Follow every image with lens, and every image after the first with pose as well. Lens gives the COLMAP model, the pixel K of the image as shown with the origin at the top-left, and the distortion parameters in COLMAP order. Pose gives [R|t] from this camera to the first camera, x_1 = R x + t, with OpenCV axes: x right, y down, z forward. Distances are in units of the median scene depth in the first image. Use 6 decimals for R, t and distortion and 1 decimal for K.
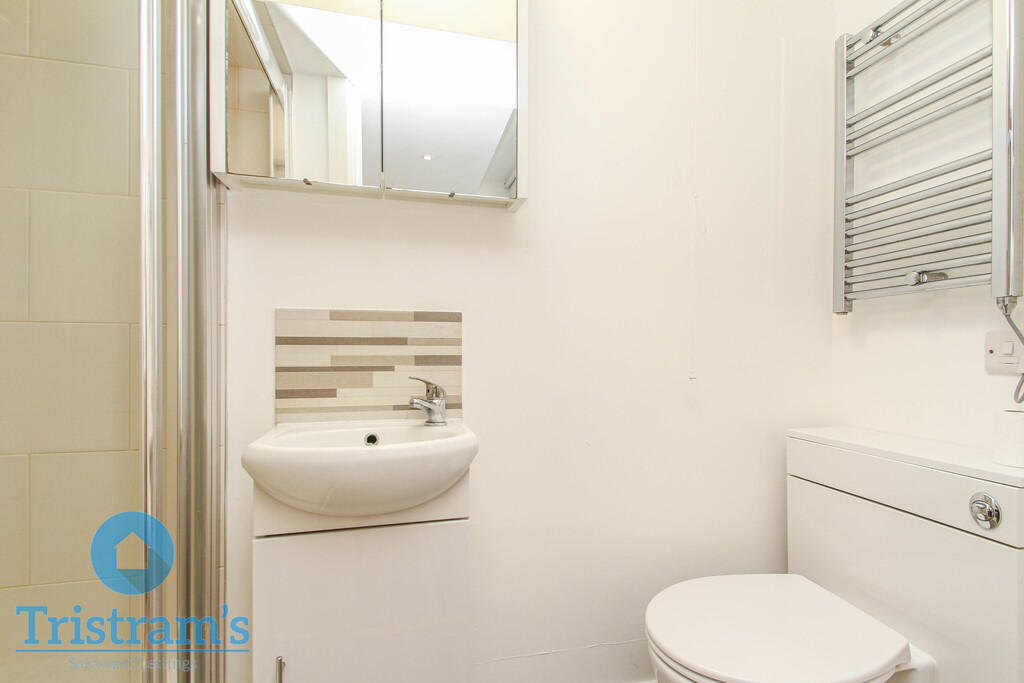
lens RADIAL K [[473.1, 0, 524.5], [0, 473.1, 345.9], [0, 0, 1]] dist [0.022480, -0.013532]
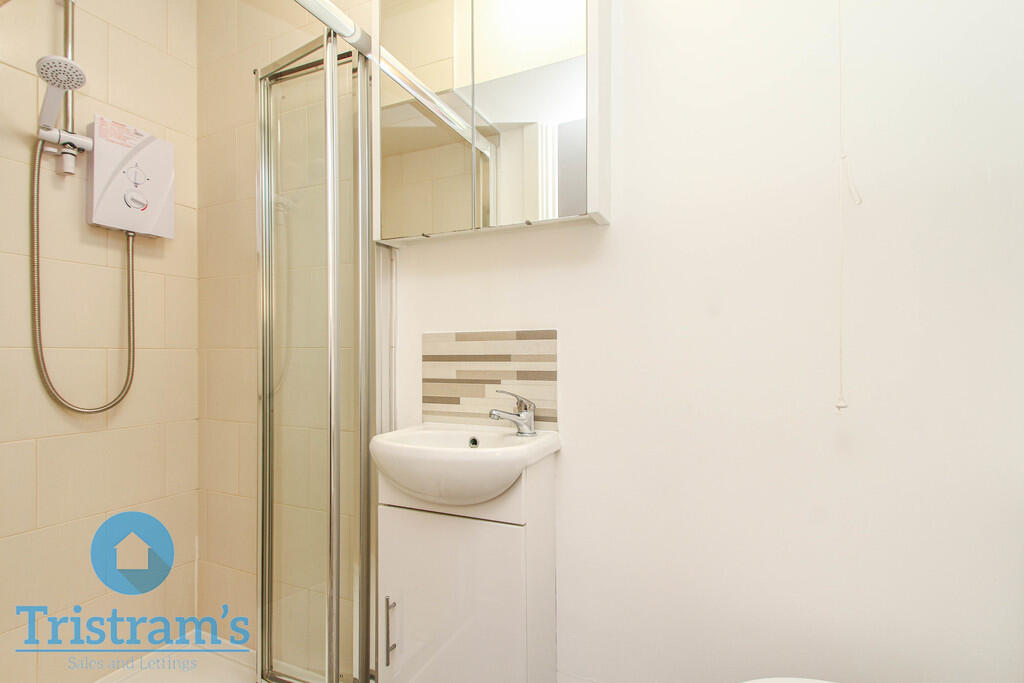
lens RADIAL K [[473.1, 0, 524.5], [0, 473.1, 345.9], [0, 0, 1]] dist [0.022480, -0.013532]
pose [[0.788385, -0.021289, -0.614814, 0.474224], [0.001595, 0.999468, -0.032562, -0.001718], [0.615180, 0.024691, 0.788000, 0.141529]]
